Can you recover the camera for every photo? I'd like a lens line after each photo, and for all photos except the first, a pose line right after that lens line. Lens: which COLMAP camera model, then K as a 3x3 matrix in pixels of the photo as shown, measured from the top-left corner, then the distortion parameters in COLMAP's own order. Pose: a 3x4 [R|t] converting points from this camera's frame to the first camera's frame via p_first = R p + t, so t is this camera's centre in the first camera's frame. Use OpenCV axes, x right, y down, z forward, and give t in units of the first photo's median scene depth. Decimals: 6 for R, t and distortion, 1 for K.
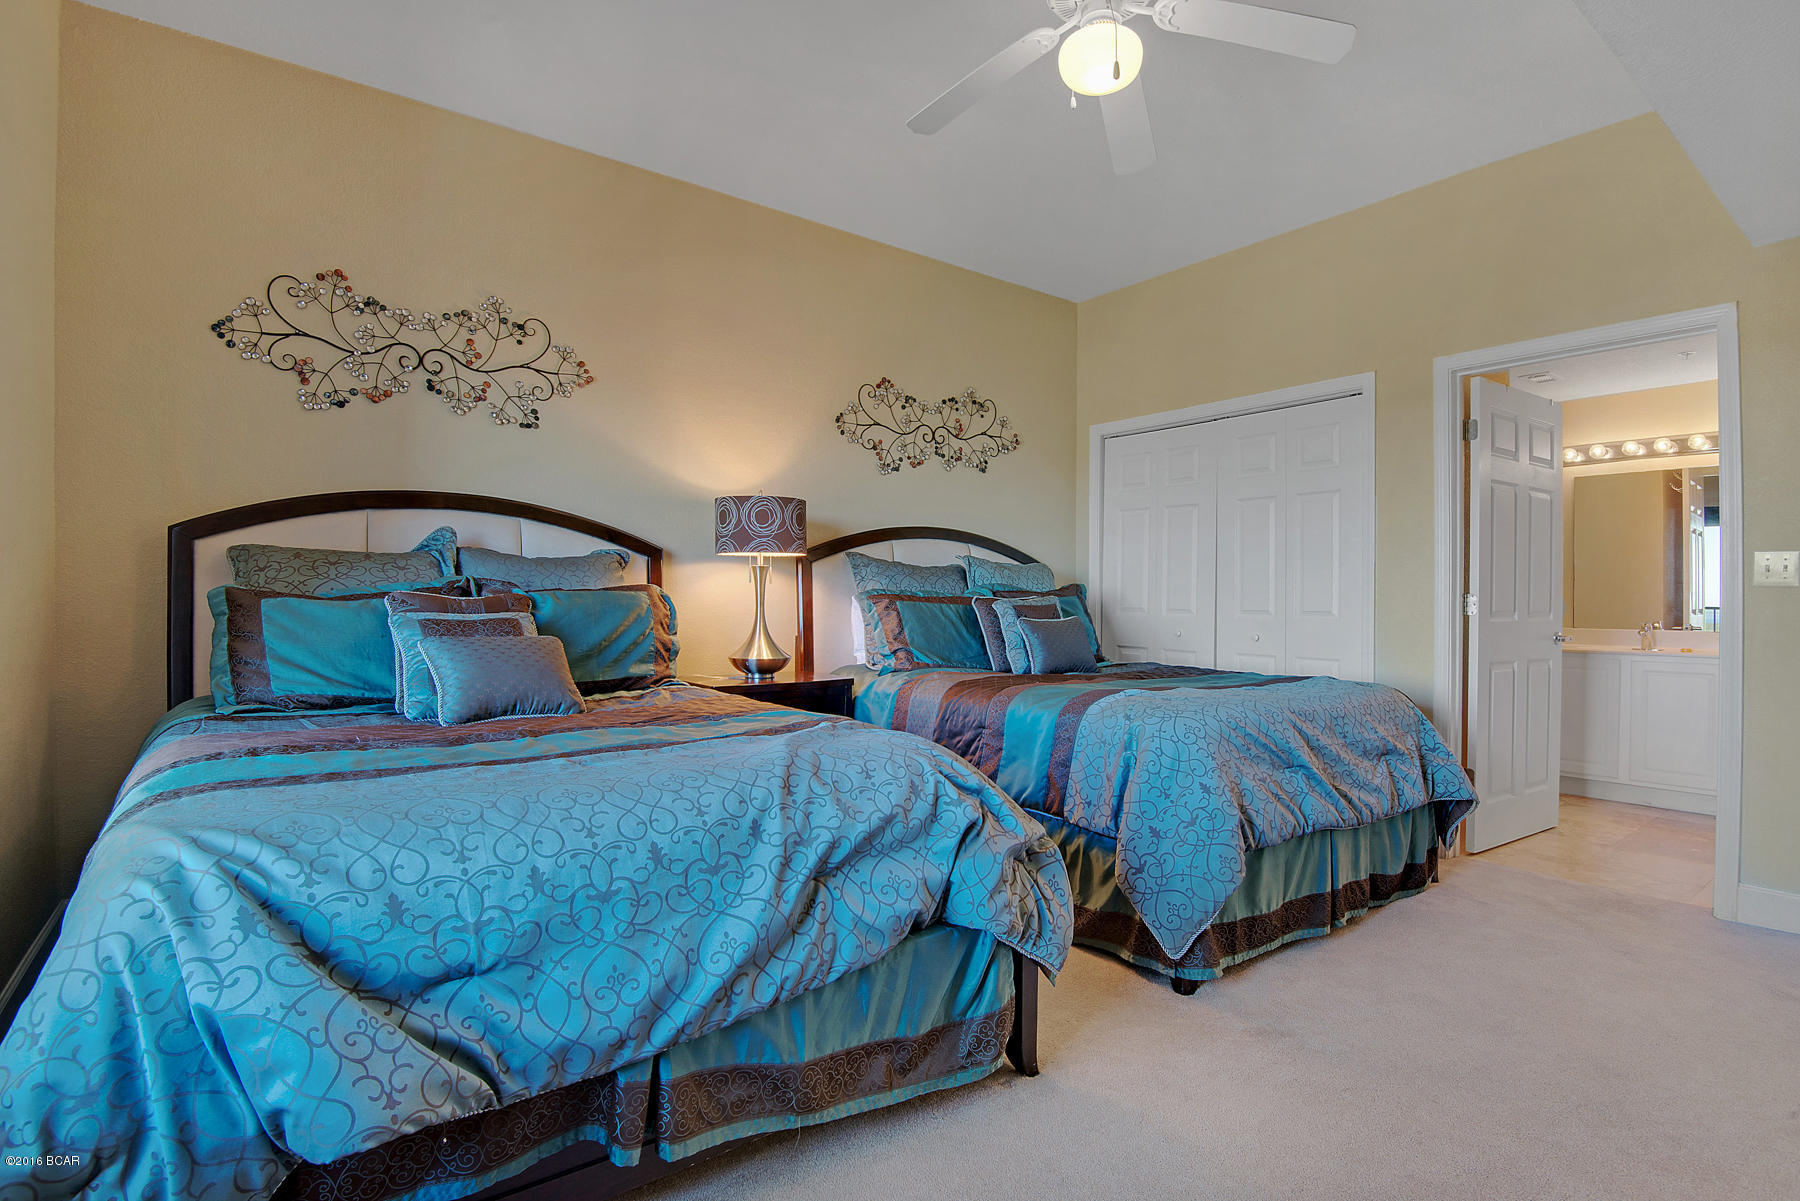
lens RADIAL K [[907.6, 0, 900.0], [0, 907.6, 600.5], [0, 0, 1]] dist [0.022926, -0.000139]
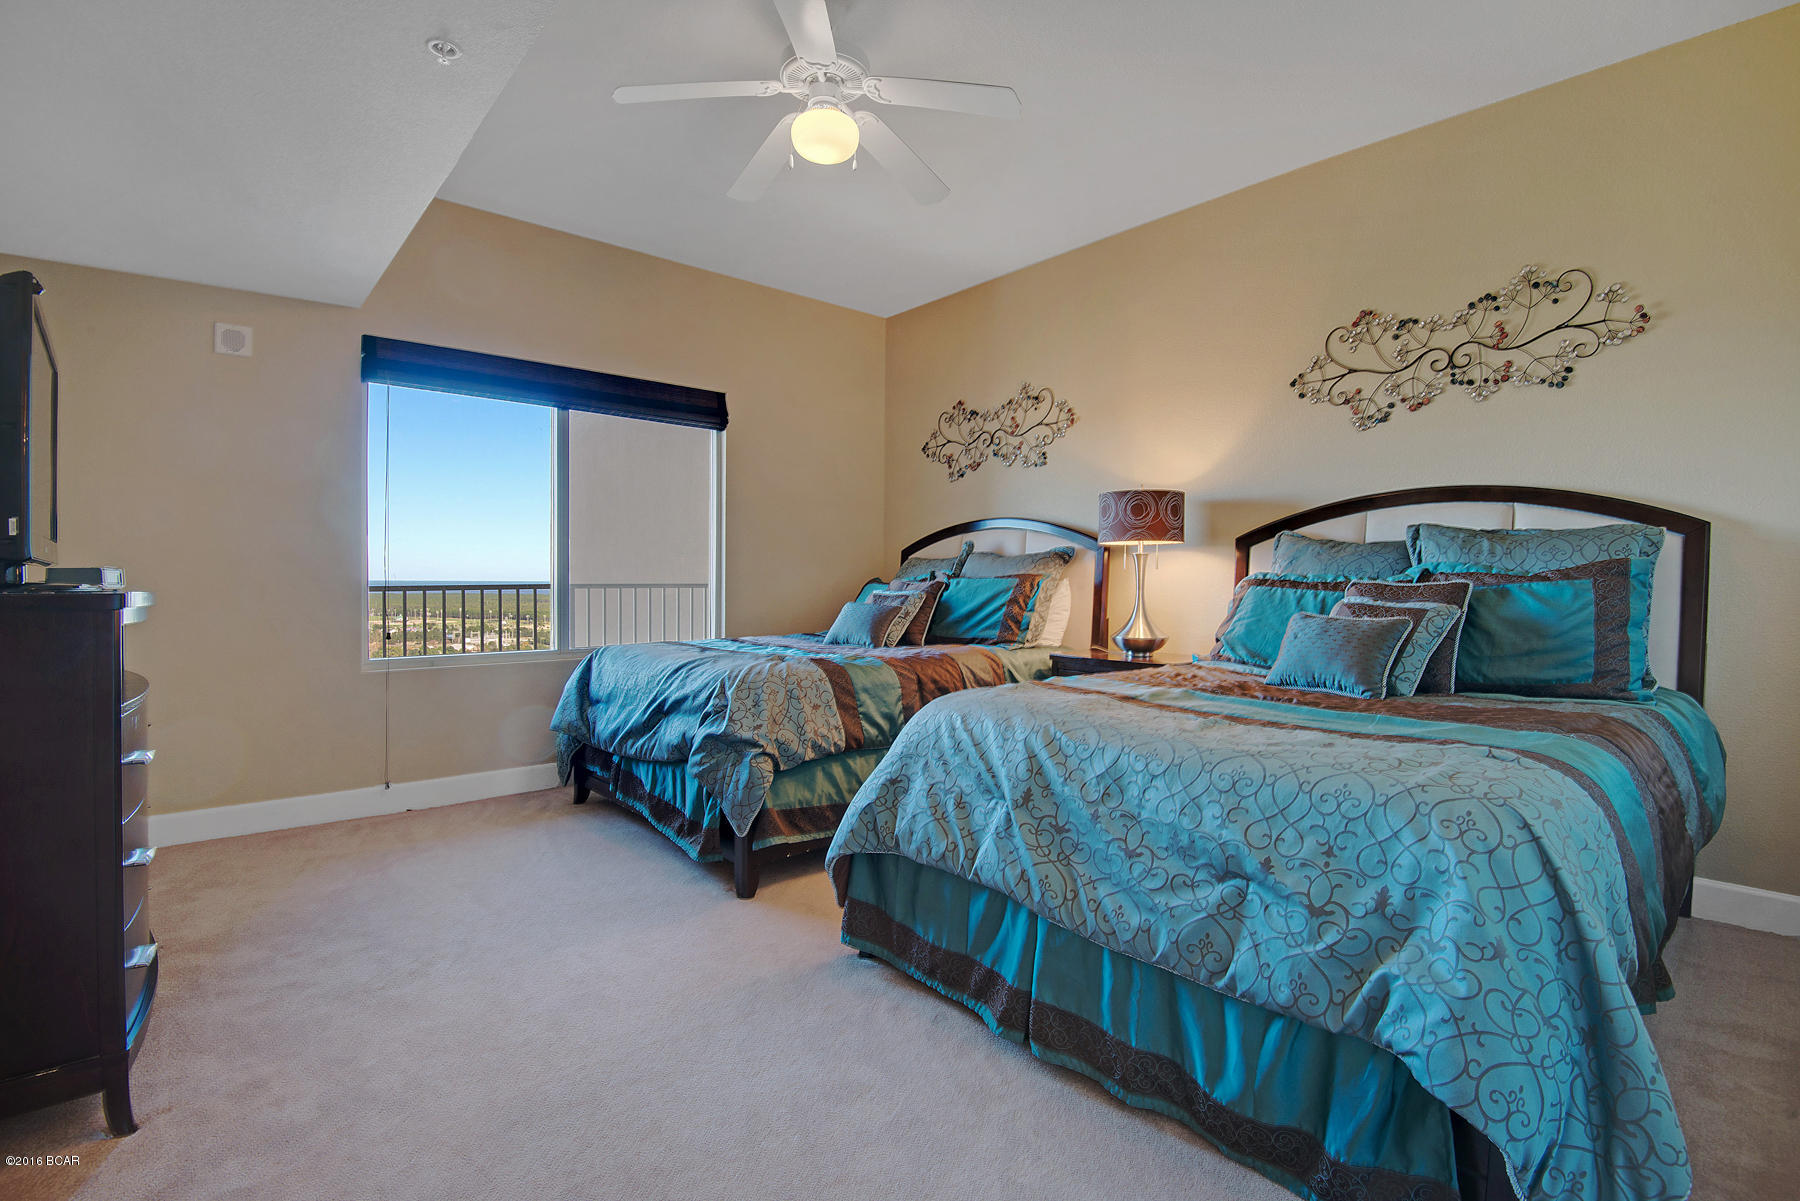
lens RADIAL K [[831.4, 0, 906.5], [0, 831.4, 593.8], [0, 0, 1]] dist [-0.002216, -0.036370]
pose [[0.039015, 0.017011, -0.999094, 0.719466], [-0.003152, 0.999852, 0.016901, -0.005202], [0.999234, 0.002490, 0.039063, 0.579445]]
